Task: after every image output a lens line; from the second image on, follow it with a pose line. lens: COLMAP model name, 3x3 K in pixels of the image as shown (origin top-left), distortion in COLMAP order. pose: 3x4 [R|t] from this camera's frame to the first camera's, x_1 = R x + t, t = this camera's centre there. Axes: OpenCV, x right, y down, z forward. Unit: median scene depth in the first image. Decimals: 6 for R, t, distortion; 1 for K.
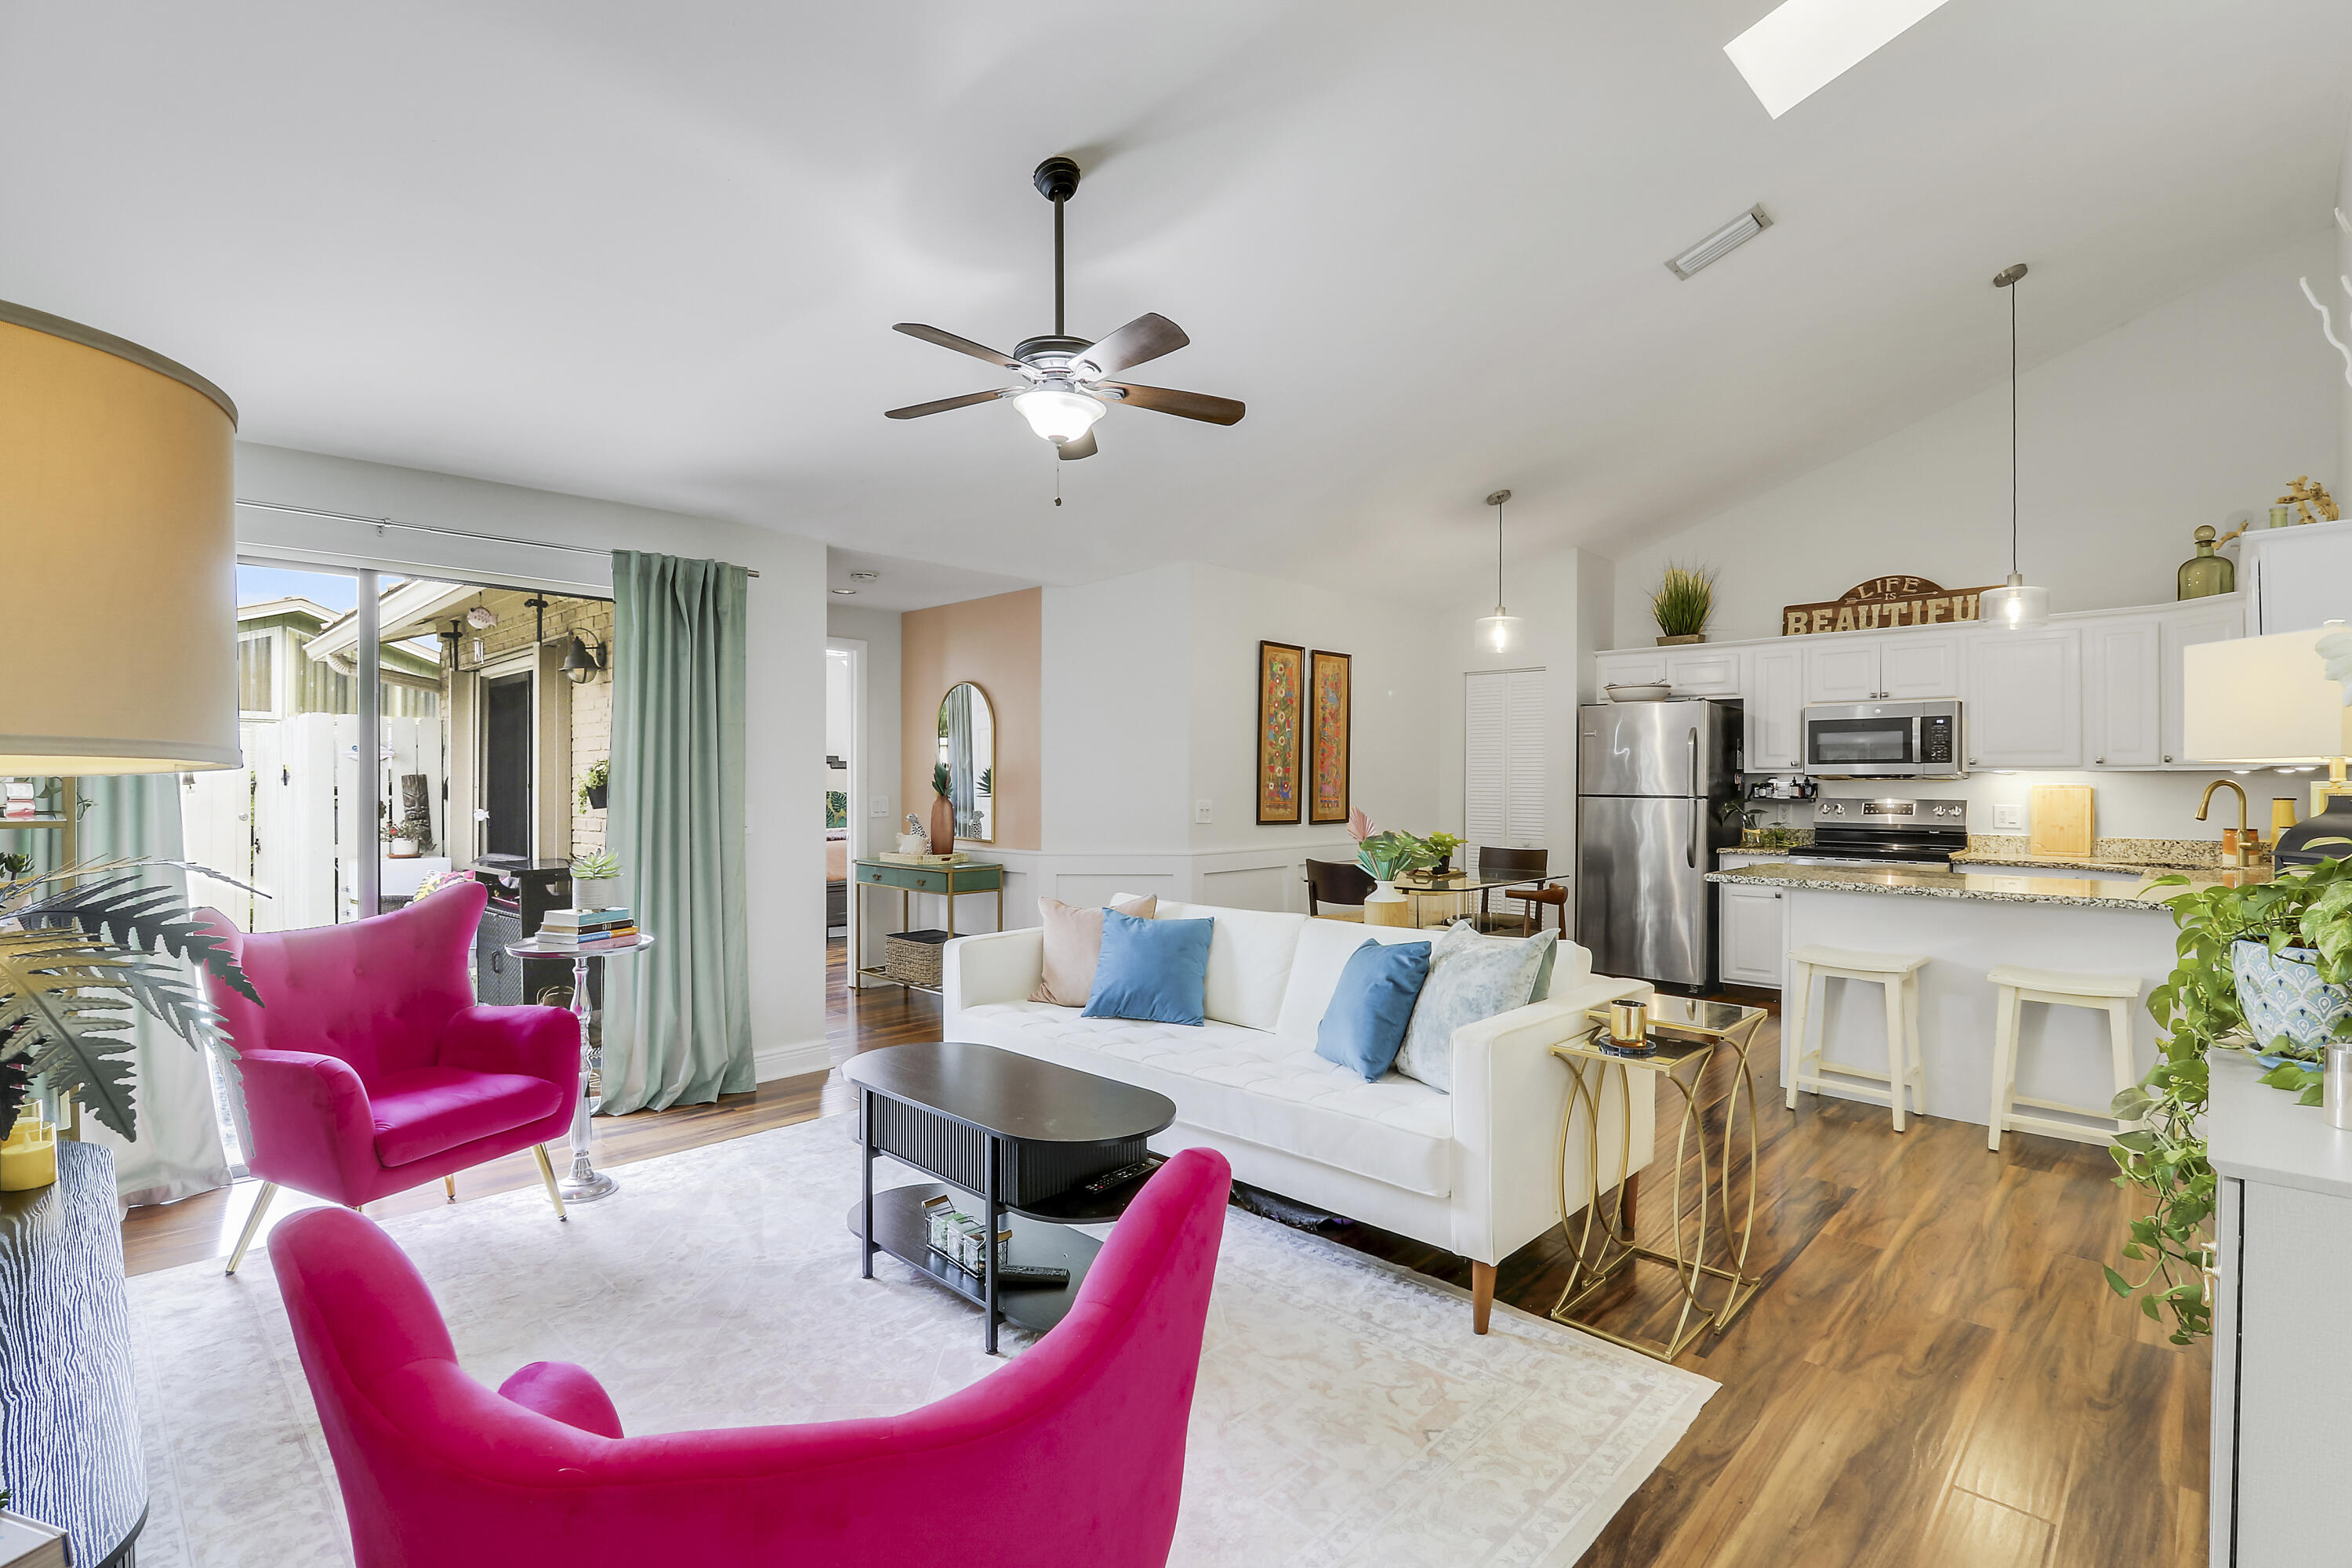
lens RADIAL K [[1091.9, 0, 1186.0], [0, 1091.9, 791.7], [0, 0, 1]] dist [-0.001531, -0.010971]
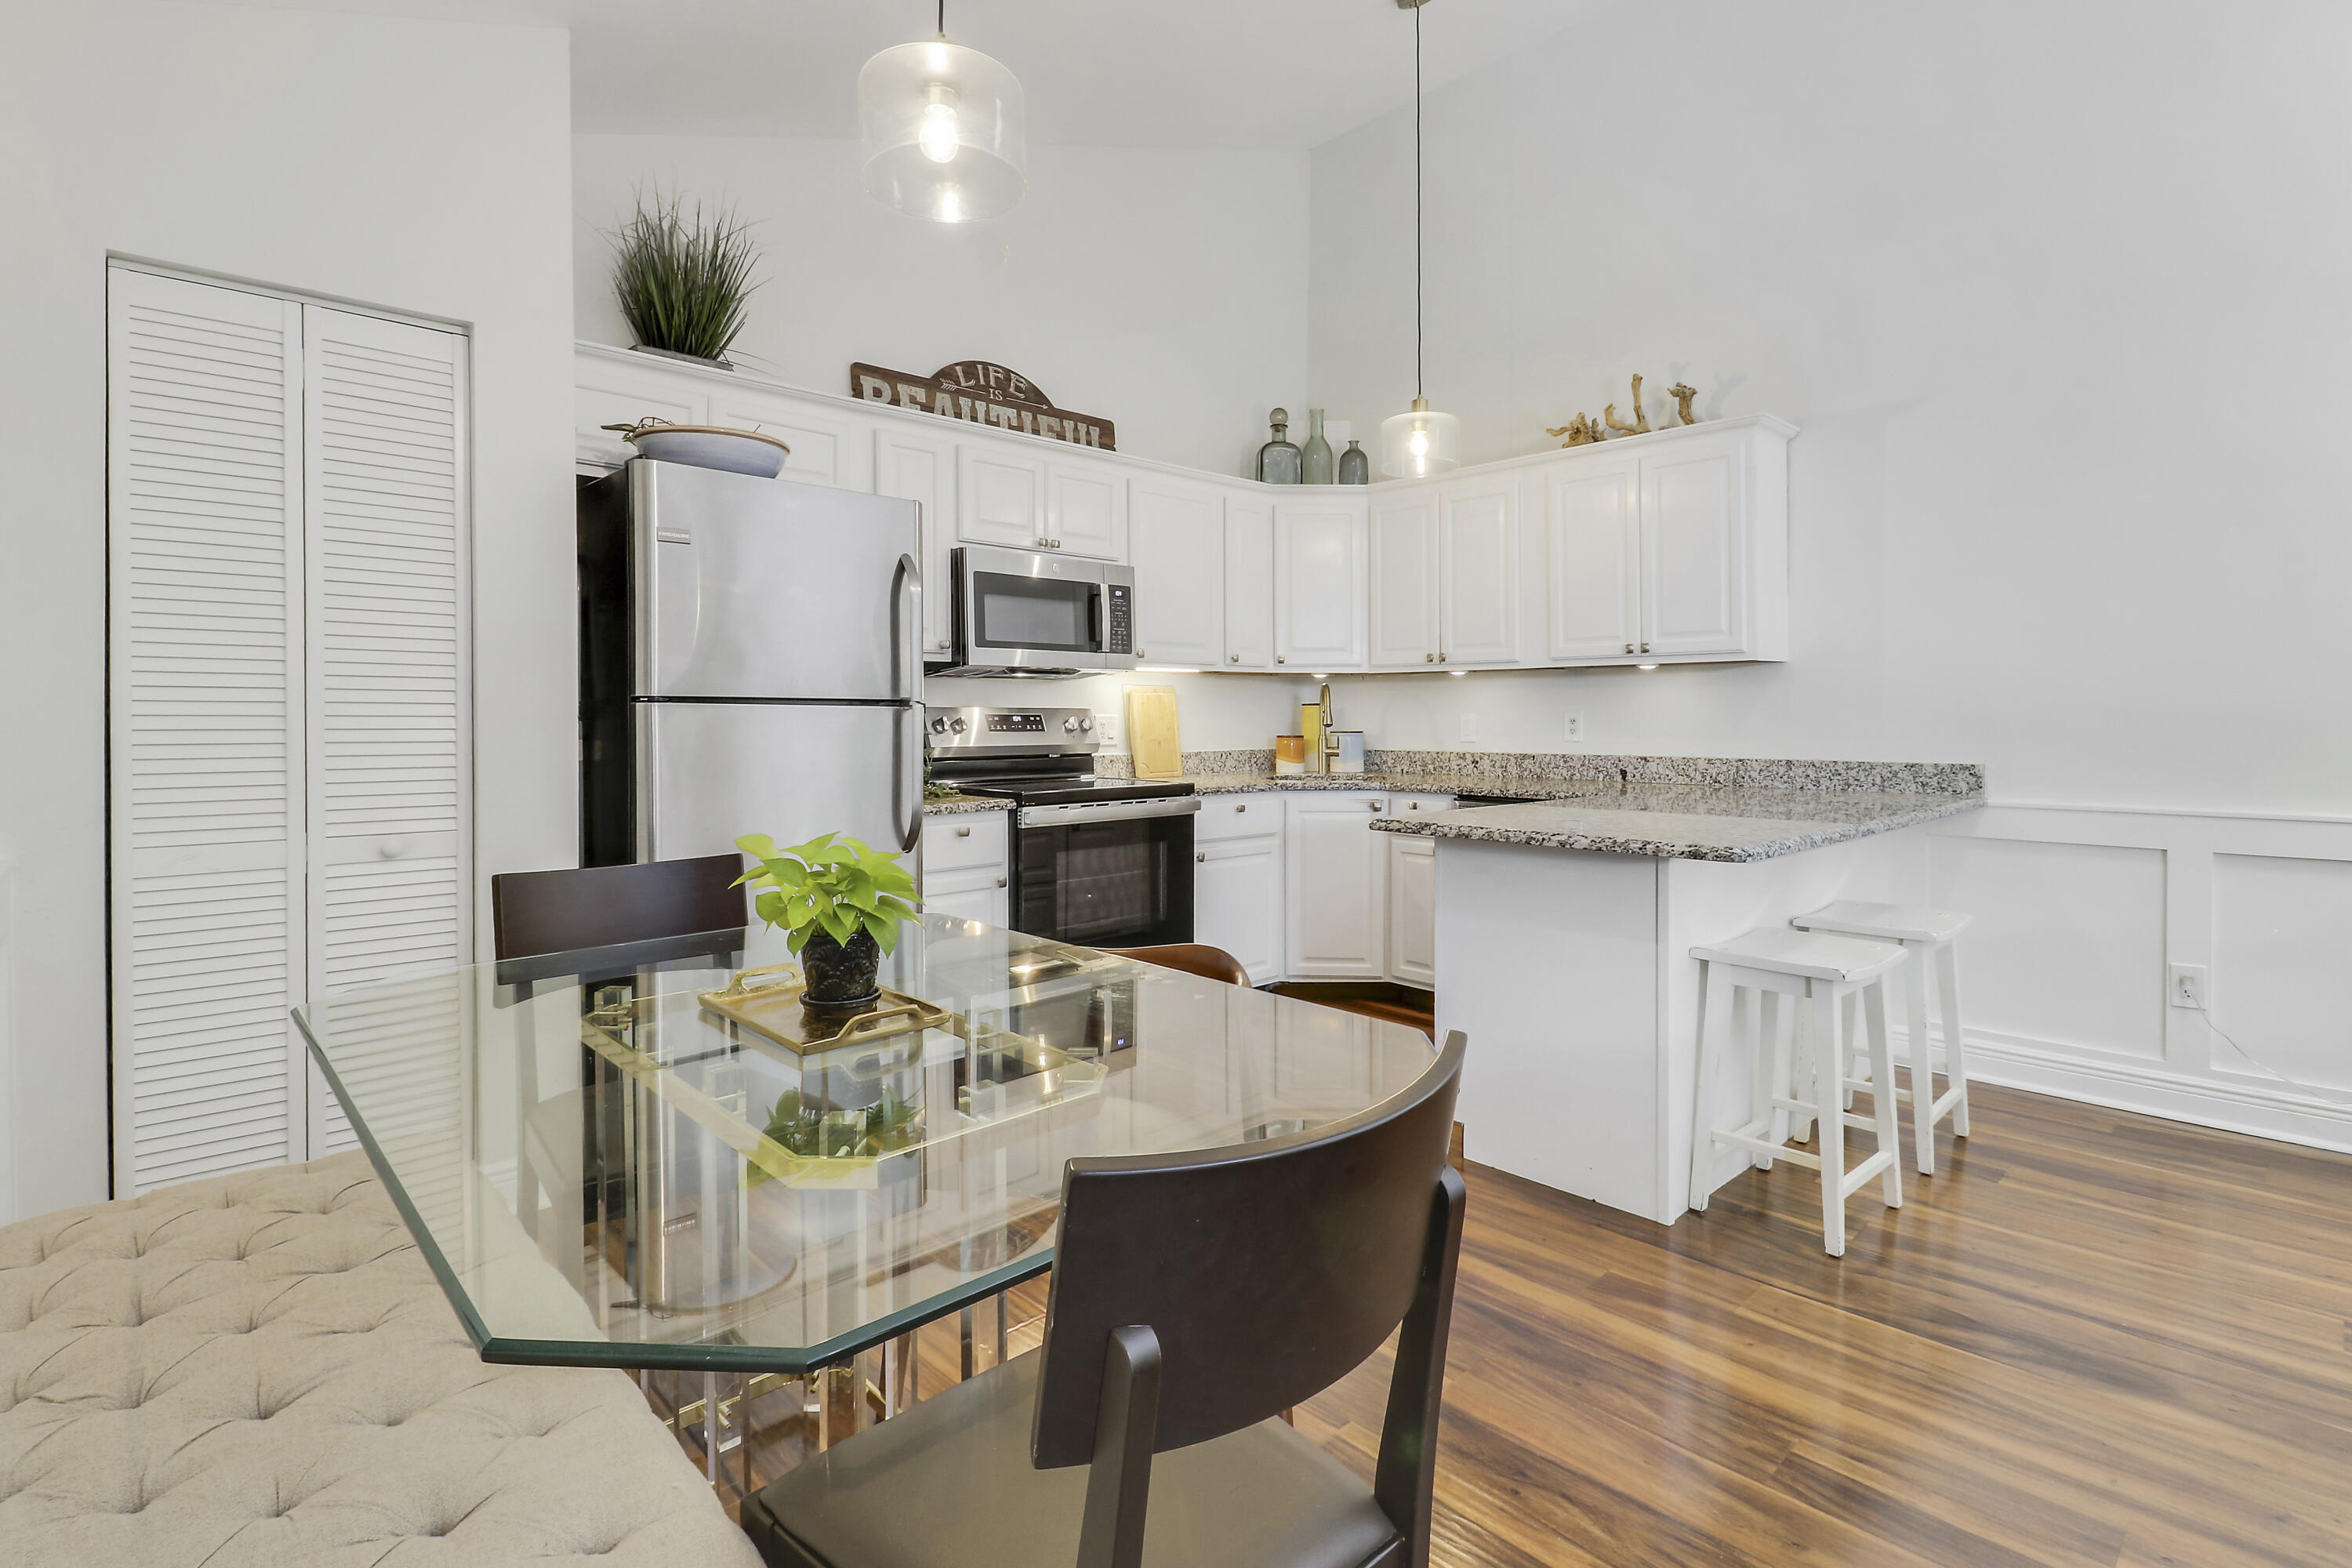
lens RADIAL K [[1095.6, 0, 1180.5], [0, 1095.6, 737.8], [0, 0, 1]] dist [0.000091, -0.010916]
pose [[0.061140, -0.021557, 0.997896, 0.001647], [0.008835, 0.999739, 0.021056, 0.011467], [-0.998090, 0.007529, 0.061315, 0.870541]]
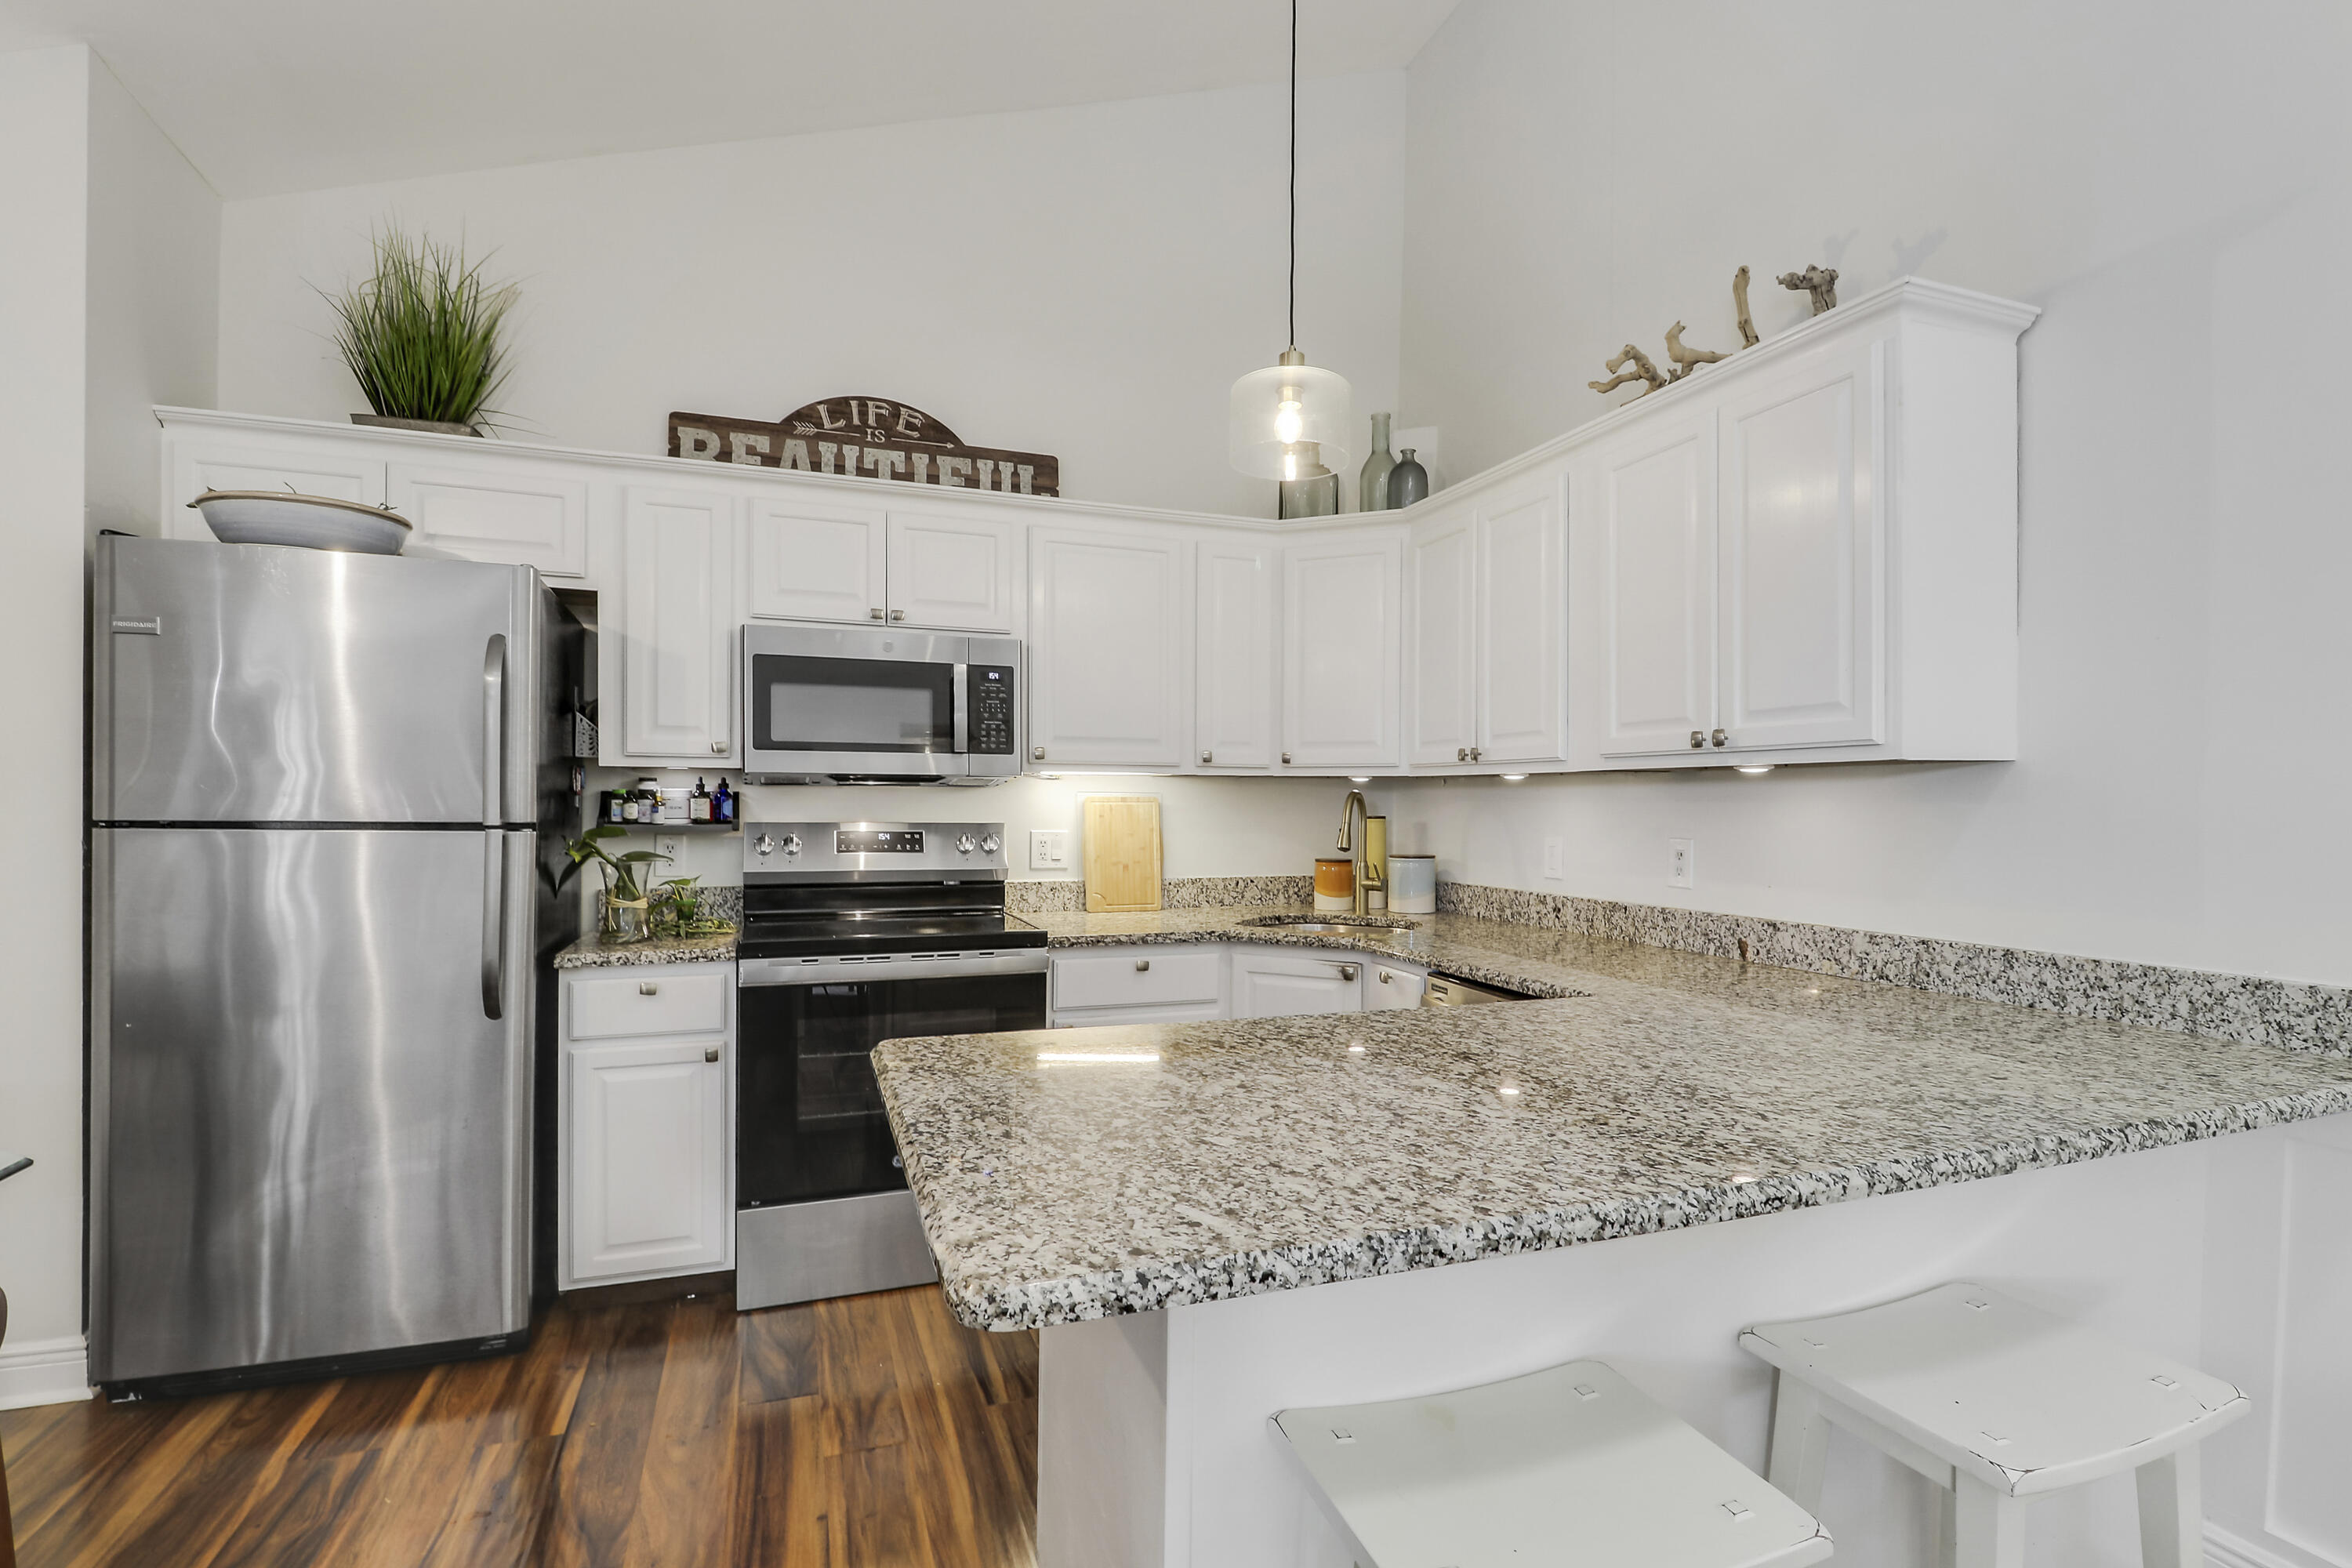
lens RADIAL K [[1095.6, 0, 1197.5], [0, 1095.6, 824.0], [0, 0, 1]] dist [0.000091, -0.010916]
pose [[0.436895, -0.013371, 0.899413, 0.244373], [-0.000811, 0.999883, 0.015259, -0.001178], [-0.899512, -0.007396, 0.436833, 0.643247]]
